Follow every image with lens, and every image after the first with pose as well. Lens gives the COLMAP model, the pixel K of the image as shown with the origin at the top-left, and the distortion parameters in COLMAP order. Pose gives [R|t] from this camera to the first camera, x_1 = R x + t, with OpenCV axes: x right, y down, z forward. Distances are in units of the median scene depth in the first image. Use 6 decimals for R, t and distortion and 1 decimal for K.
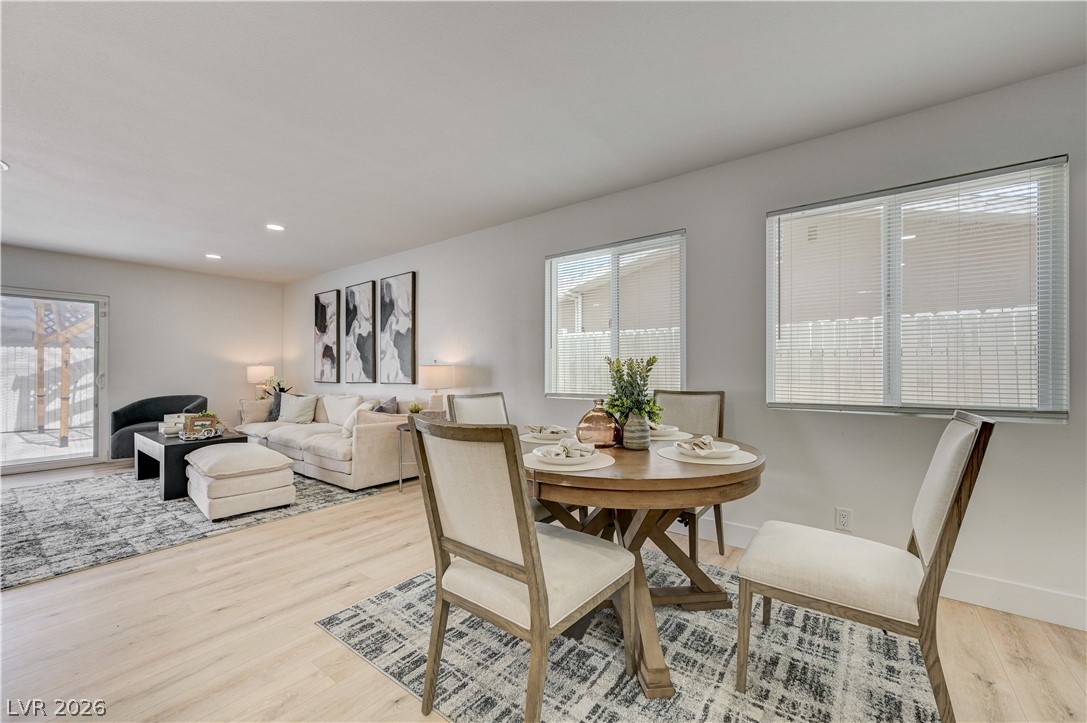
lens RADIAL K [[427.6, 0, 547.4], [0, 427.6, 365.1], [0, 0, 1]] dist [0.003467, -0.000984]
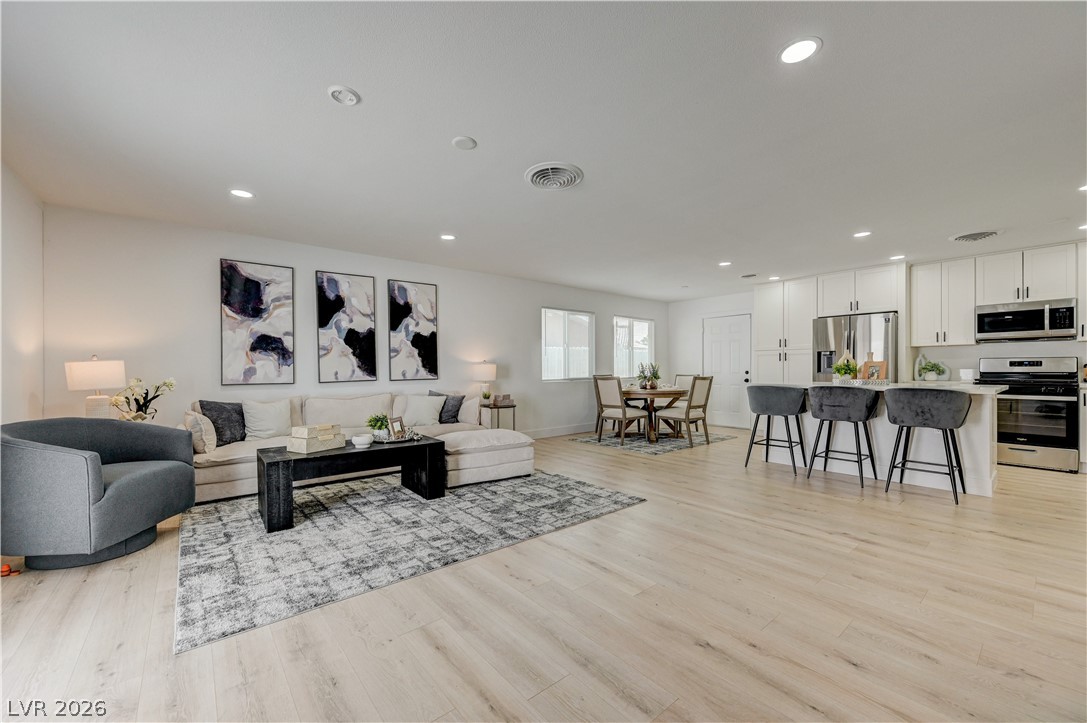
lens RADIAL K [[427.6, 0, 549.4], [0, 427.6, 369.1], [0, 0, 1]] dist [0.003467, -0.000984]
pose [[0.235310, 0.001292, 0.971919, -1.874664], [-0.002595, 0.999996, -0.000701, 0.021351], [-0.971917, -0.002357, 0.235313, 0.551203]]
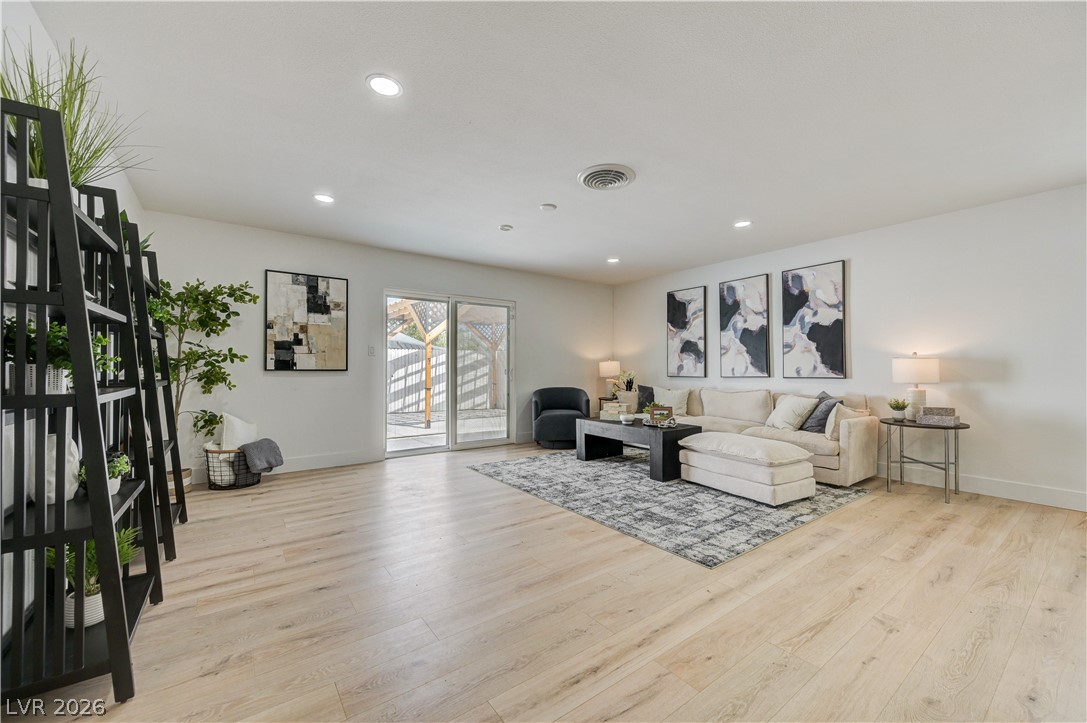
lens RADIAL K [[427.6, 0, 548.6], [0, 427.6, 365.1], [0, 0, 1]] dist [0.003467, -0.000984]
pose [[0.957154, 0.000616, -0.289579, -0.890706], [-0.000205, 0.999999, 0.001450, 0.017664], [0.289580, -0.001328, 0.957153, -0.130729]]
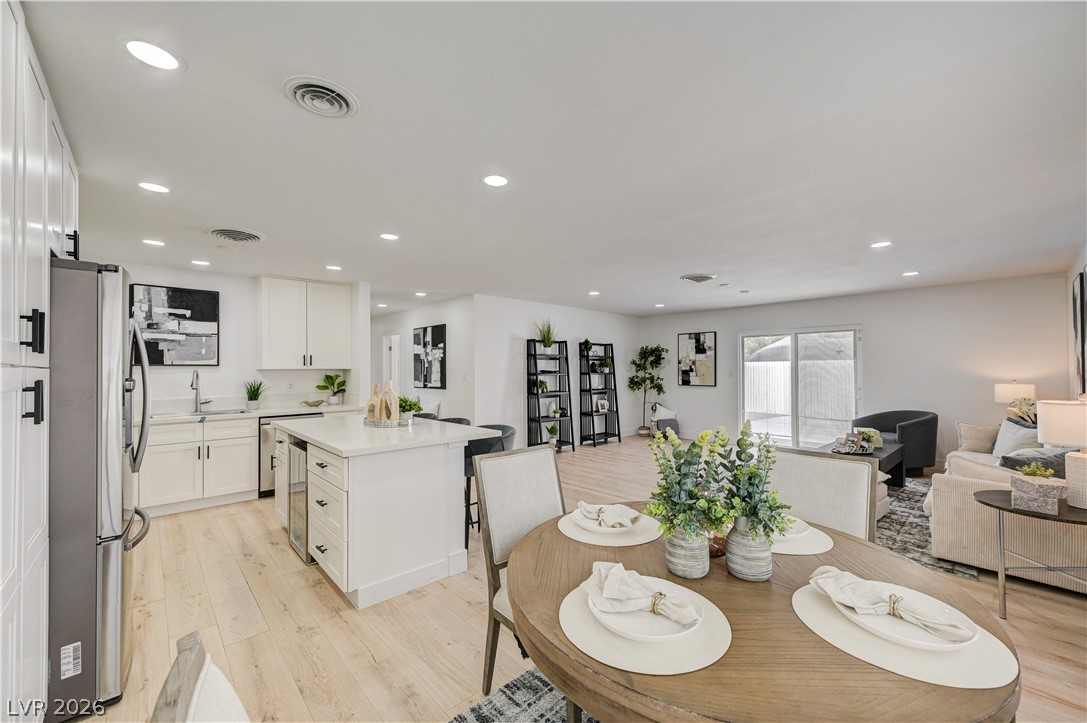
lens RADIAL K [[427.6, 0, 549.4], [0, 427.6, 362.4], [0, 0, 1]] dist [0.003467, -0.000984]
pose [[-0.175493, -0.014697, -0.984371, 0.484108], [0.012180, 0.999780, -0.017099, -0.059730], [0.984405, -0.014990, -0.175276, 0.501002]]
